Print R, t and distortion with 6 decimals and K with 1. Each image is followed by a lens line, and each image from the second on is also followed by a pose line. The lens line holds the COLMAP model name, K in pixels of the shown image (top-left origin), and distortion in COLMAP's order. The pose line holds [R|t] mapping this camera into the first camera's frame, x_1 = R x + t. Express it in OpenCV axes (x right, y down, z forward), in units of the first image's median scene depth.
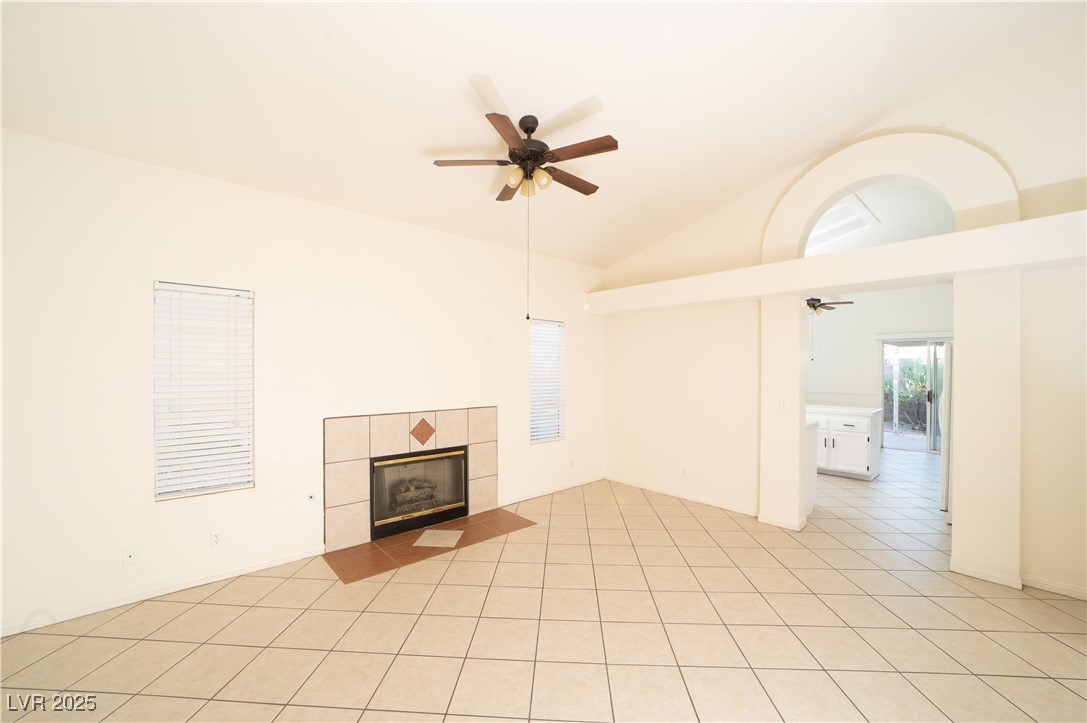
lens RADIAL K [[432.0, 0, 534.5], [0, 432.0, 368.7], [0, 0, 1]] dist [-0.010619, 0.001862]
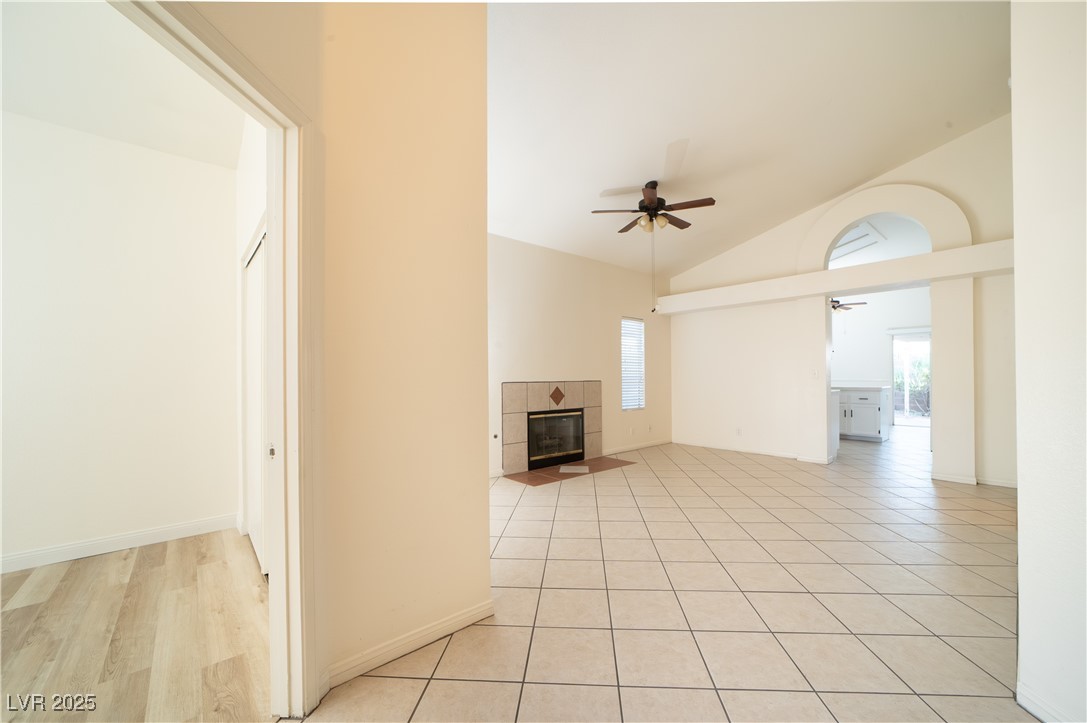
lens RADIAL K [[432.0, 0, 553.4], [0, 432.0, 371.1], [0, 0, 1]] dist [-0.010619, 0.001862]
pose [[0.999959, -0.009001, 0.000757, -0.260442], [0.009008, 0.999911, -0.009804, 0.075691], [-0.000669, 0.009811, 0.999952, -0.379710]]
